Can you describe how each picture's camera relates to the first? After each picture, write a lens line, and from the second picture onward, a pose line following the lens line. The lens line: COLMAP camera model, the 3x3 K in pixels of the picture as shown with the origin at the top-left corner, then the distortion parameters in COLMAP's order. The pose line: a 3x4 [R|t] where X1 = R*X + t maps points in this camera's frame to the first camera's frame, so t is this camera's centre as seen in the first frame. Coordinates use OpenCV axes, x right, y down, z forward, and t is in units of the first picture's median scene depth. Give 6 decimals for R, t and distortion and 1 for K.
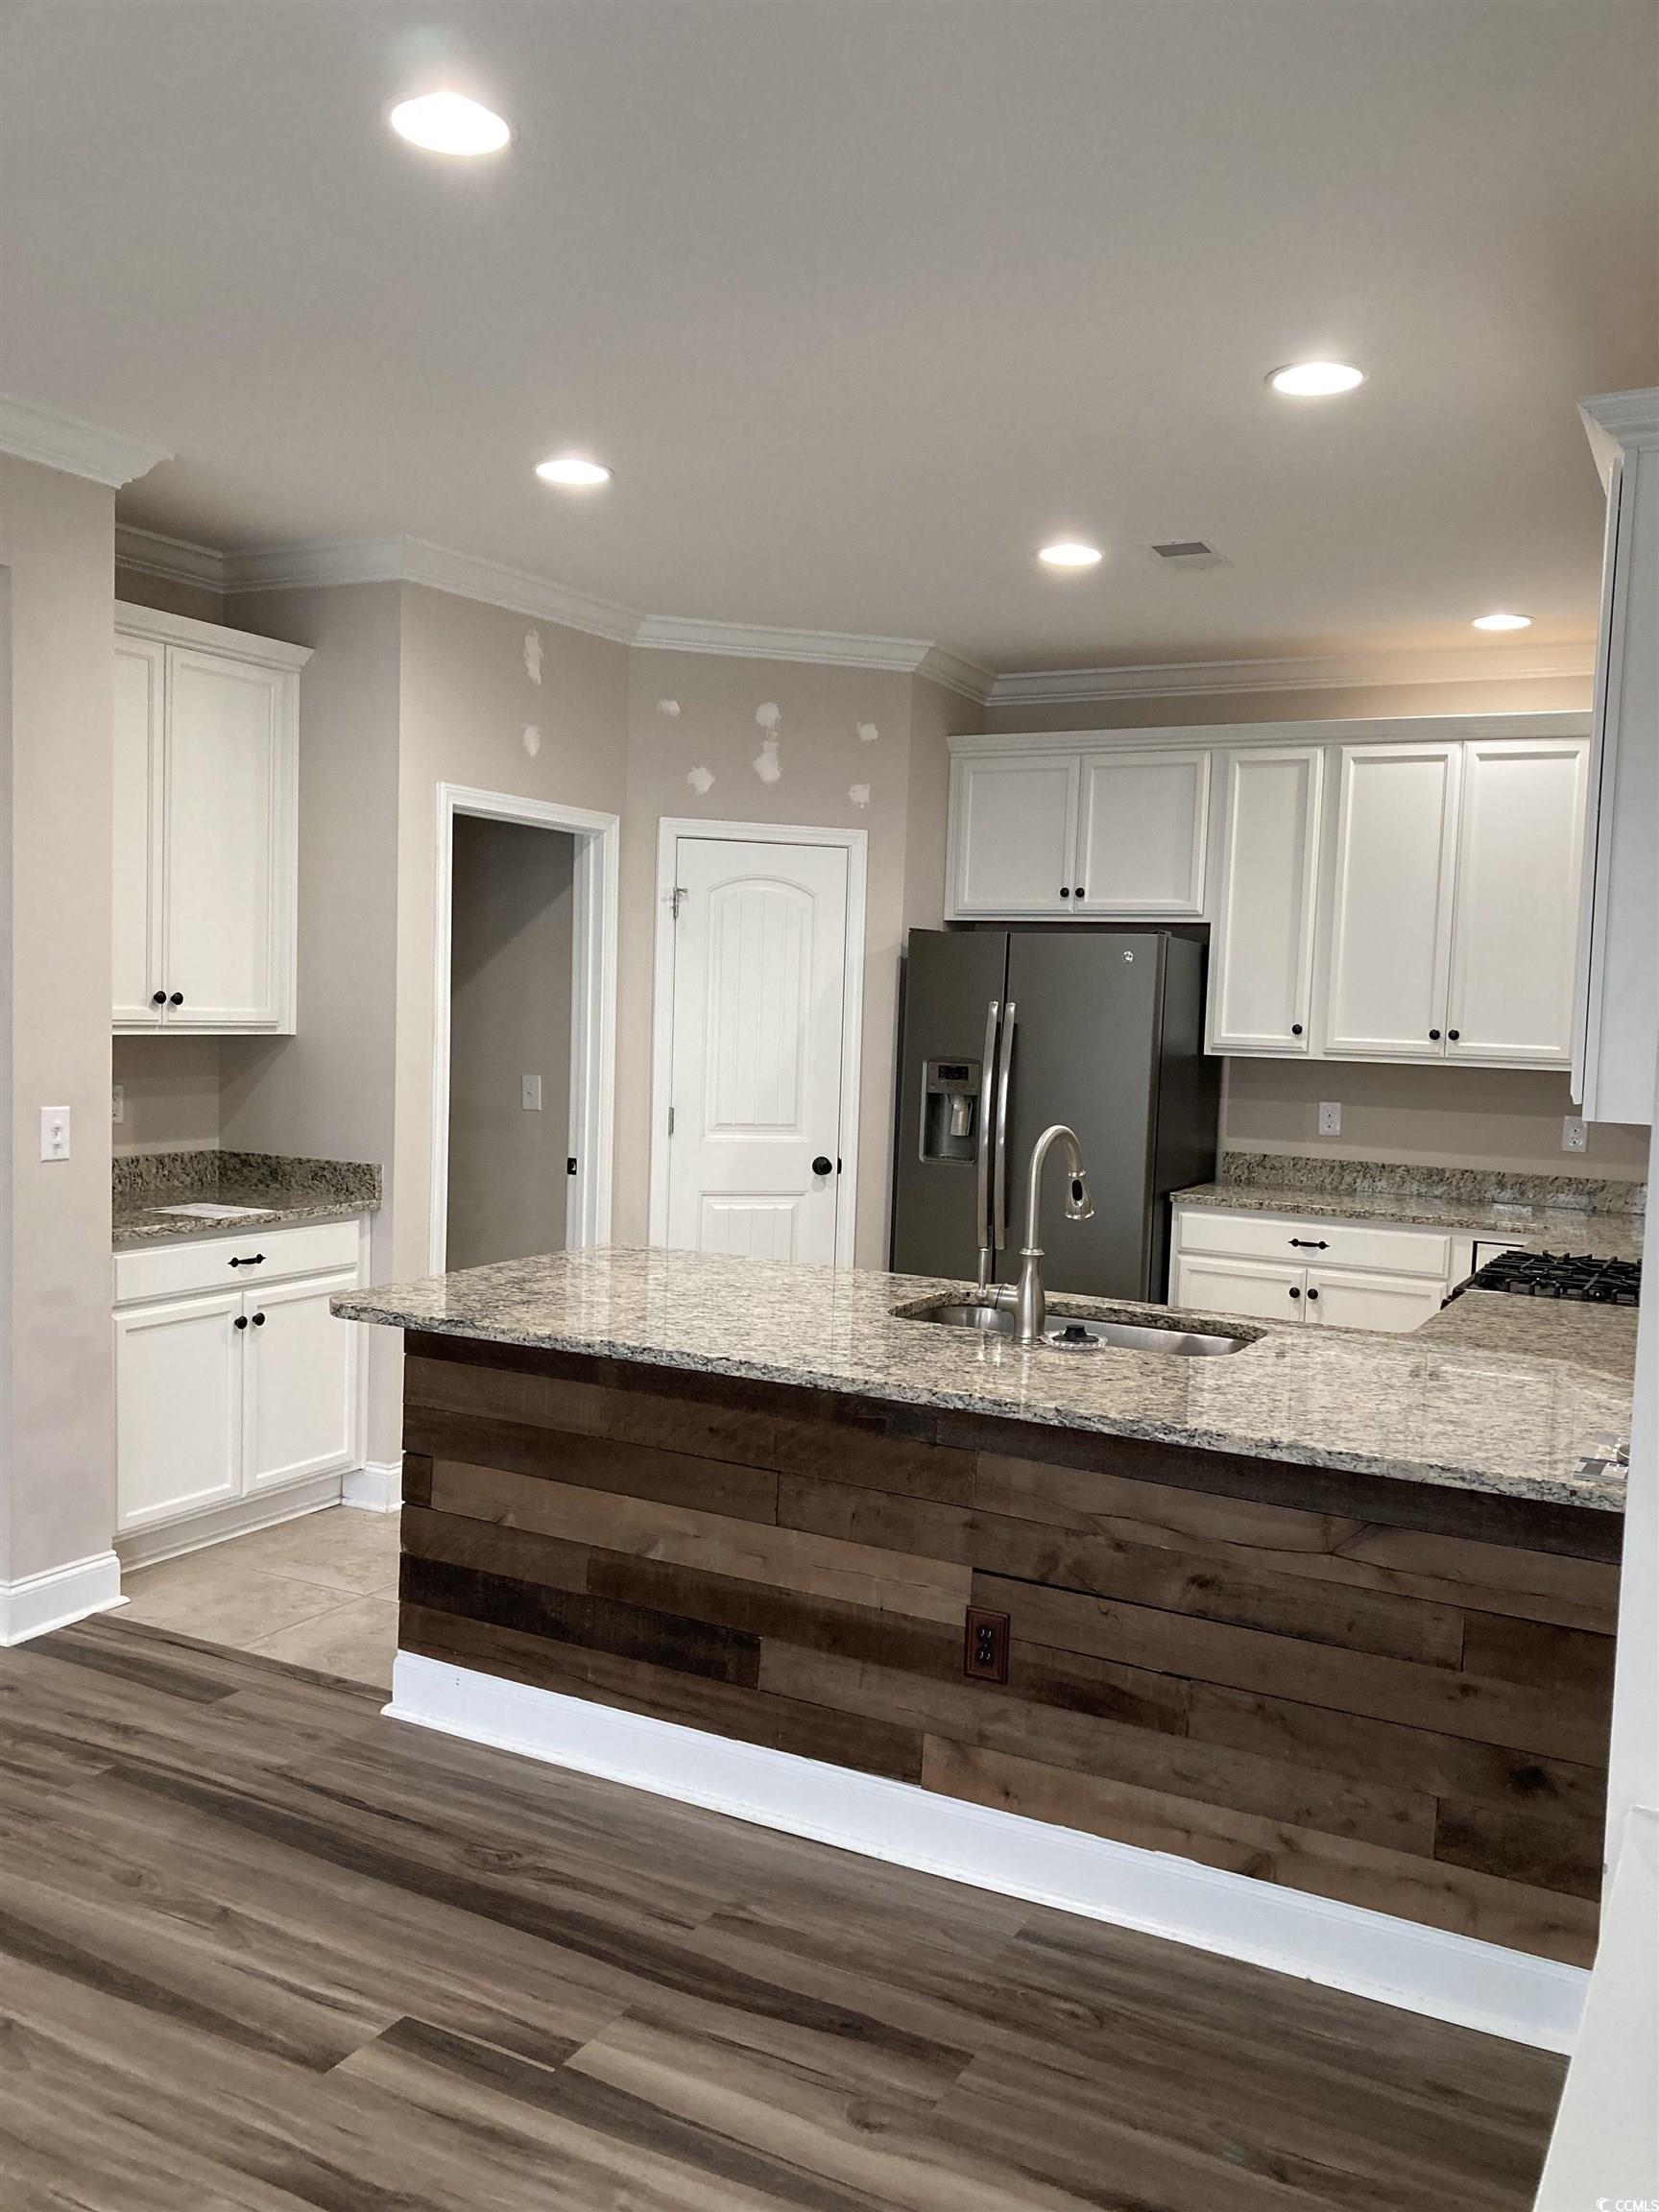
lens RADIAL K [[1808.8, 0, 824.5], [0, 1808.8, 1127.9], [0, 0, 1]] dist [0.058952, -0.087167]
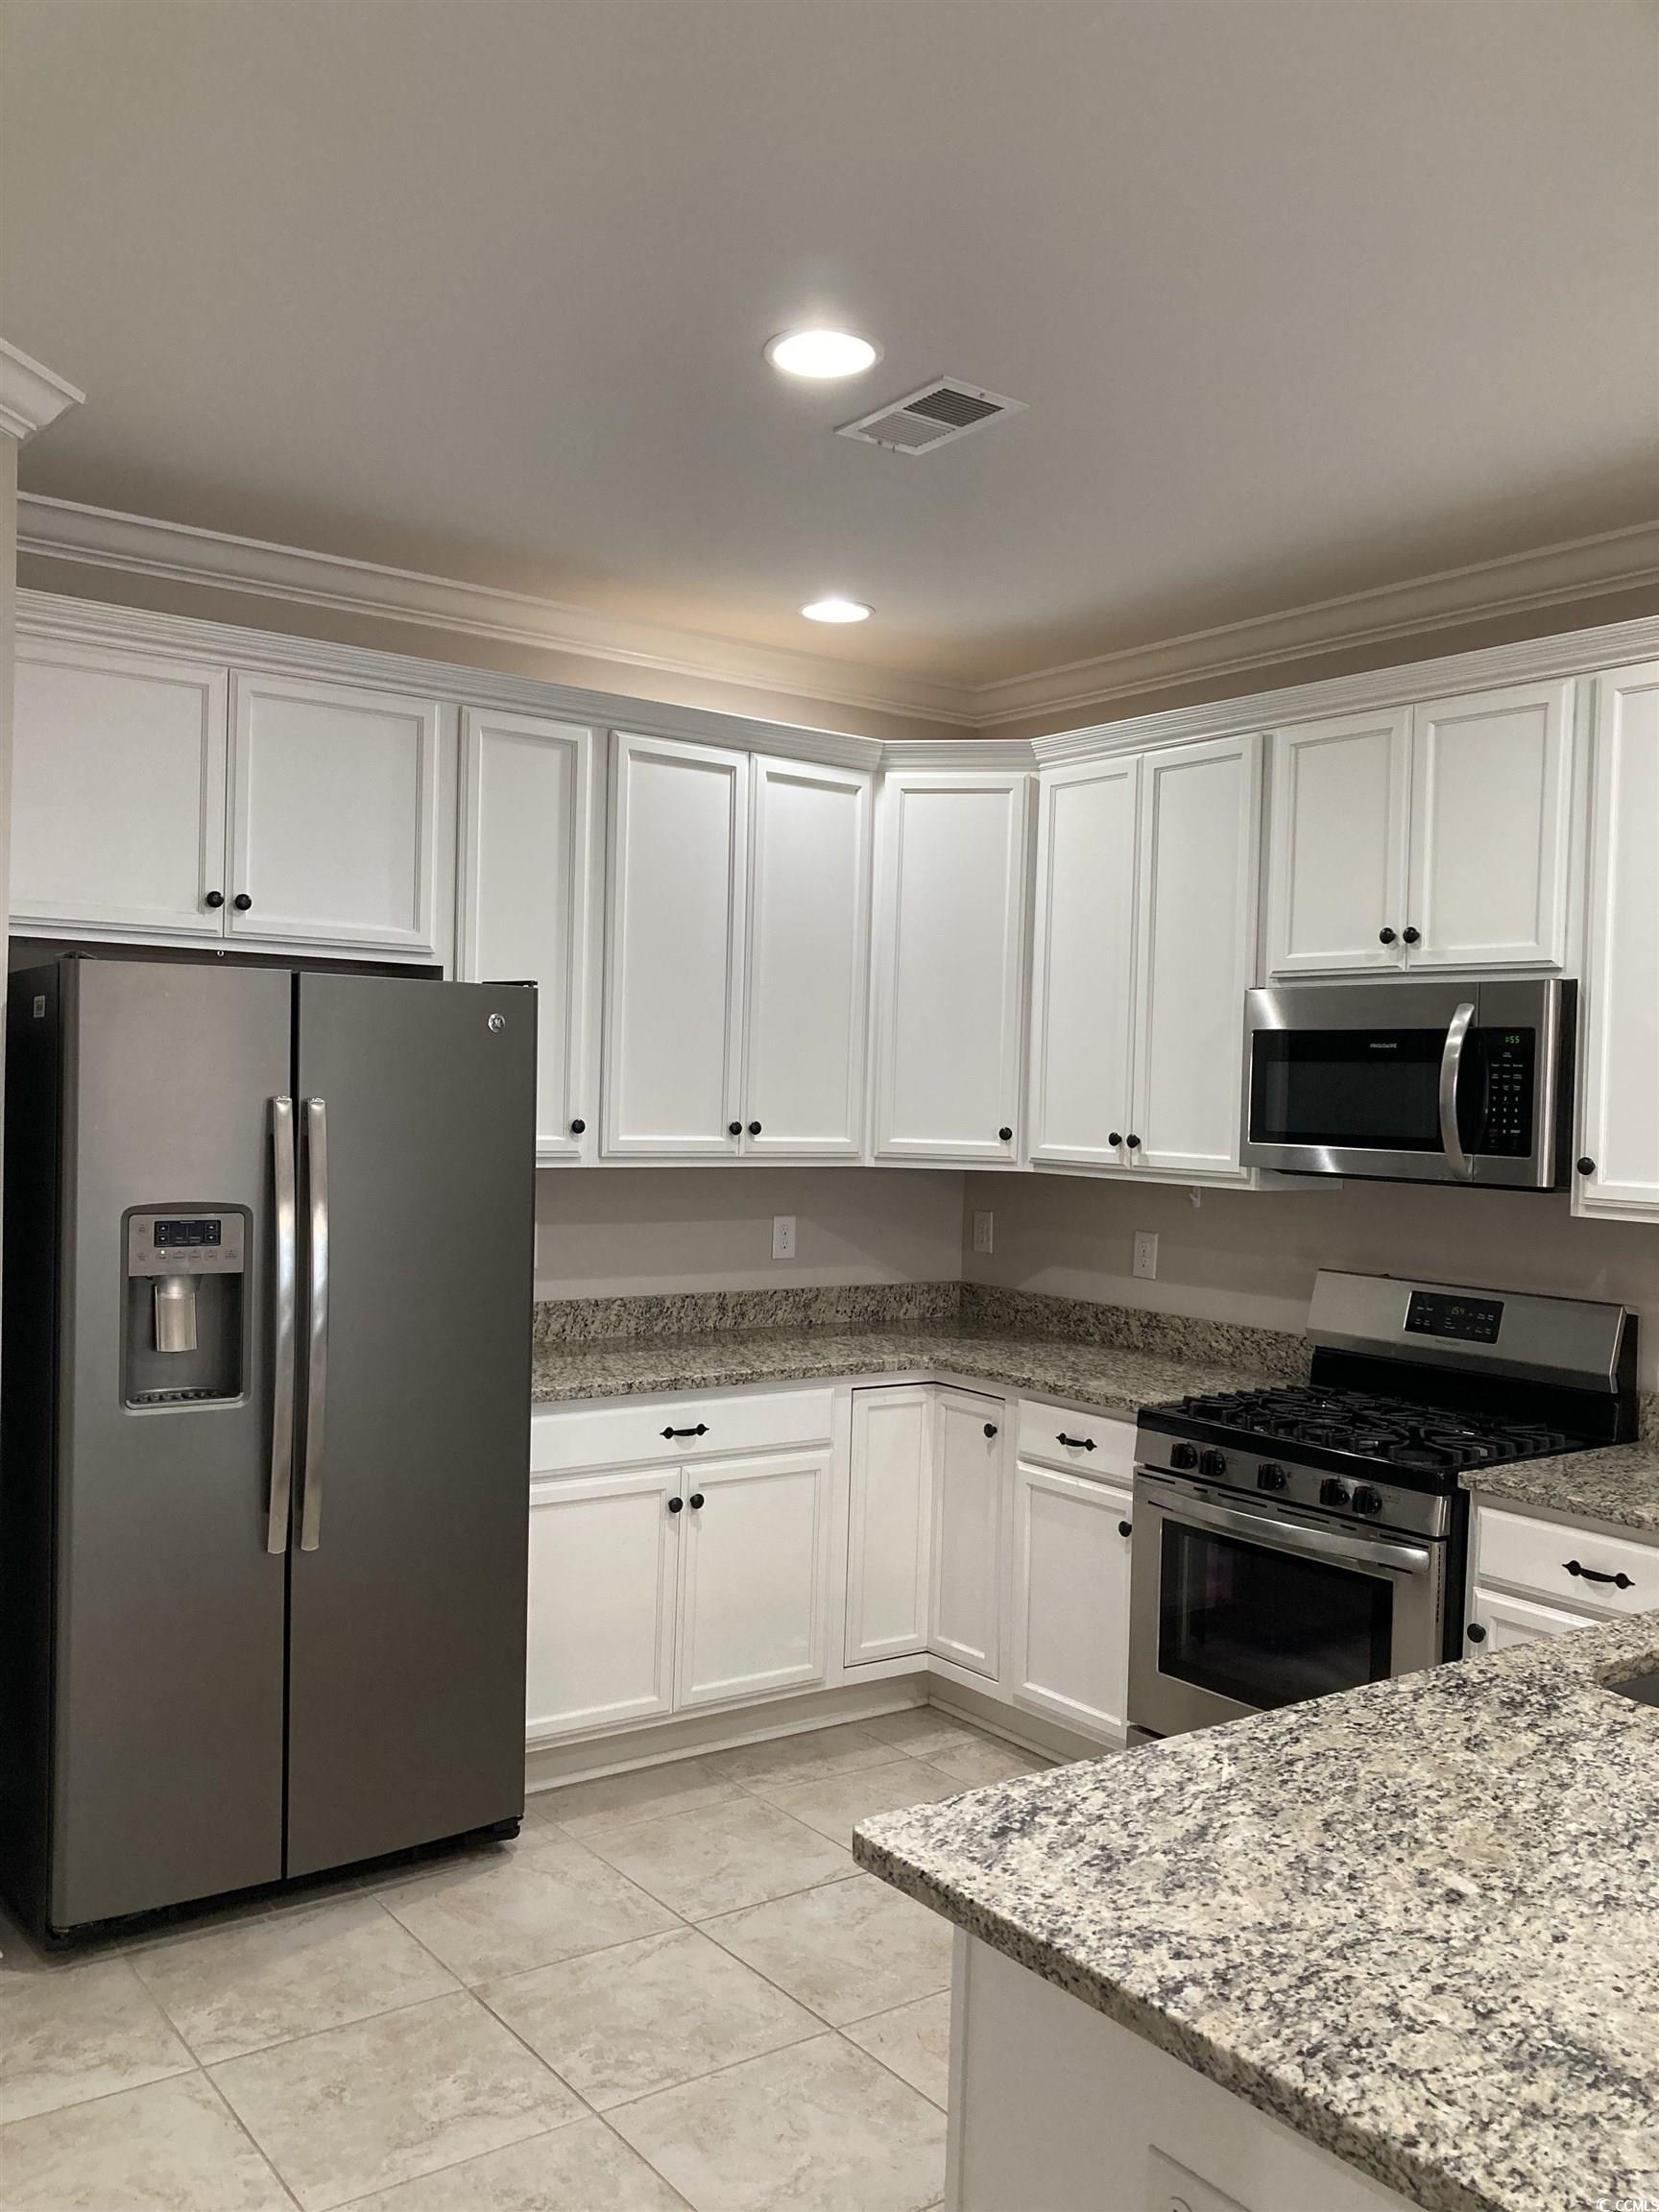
lens RADIAL K [[1813.1, 0, 829.5], [0, 1813.1, 1106.0], [0, 0, 1]] dist [0.049284, -0.009098]
pose [[0.419304, -0.031391, 0.907303, -0.561645], [0.050496, 0.998661, 0.011215, -0.109264], [-0.906441, 0.041113, 0.420327, 1.042958]]
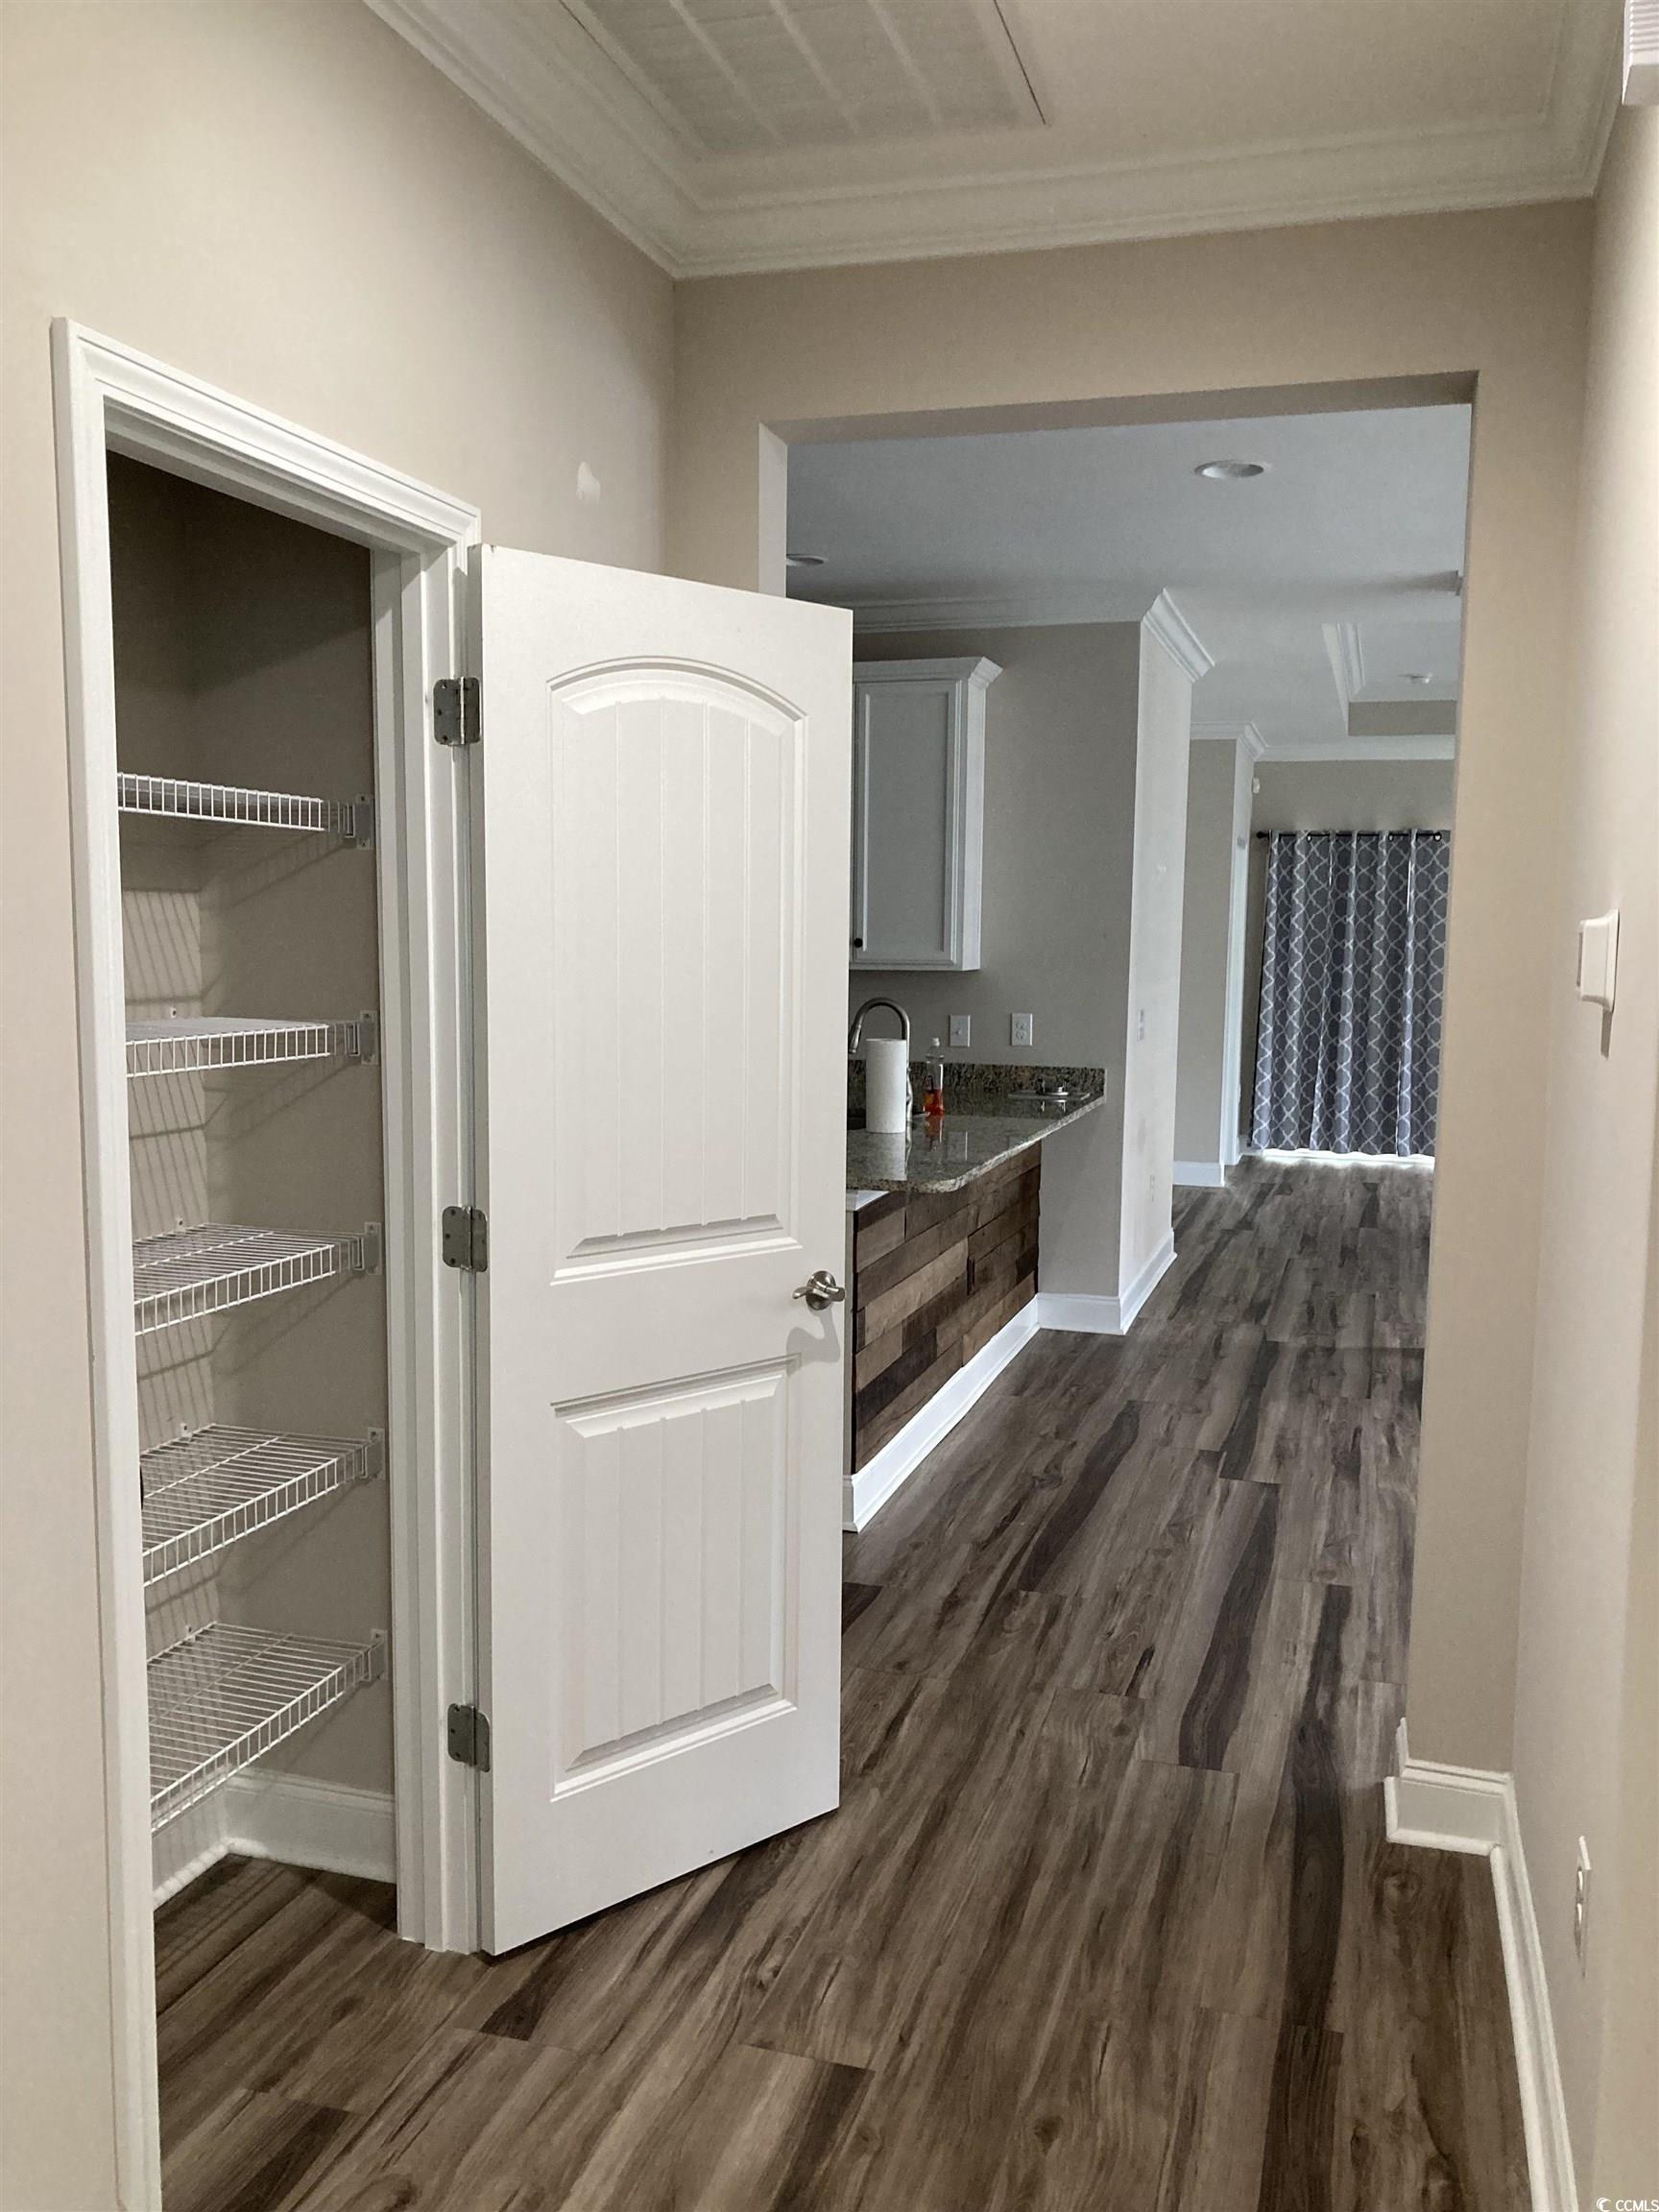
lens RADIAL K [[1808.8, 0, 824.5], [0, 1808.8, 1127.9], [0, 0, 1]] dist [0.058952, -0.087167]
pose [[-0.198109, -0.143246, 0.969656, -1.464304], [0.052673, 0.986278, 0.156463, -0.143463], [-0.978764, 0.082072, -0.187845, 1.311278]]
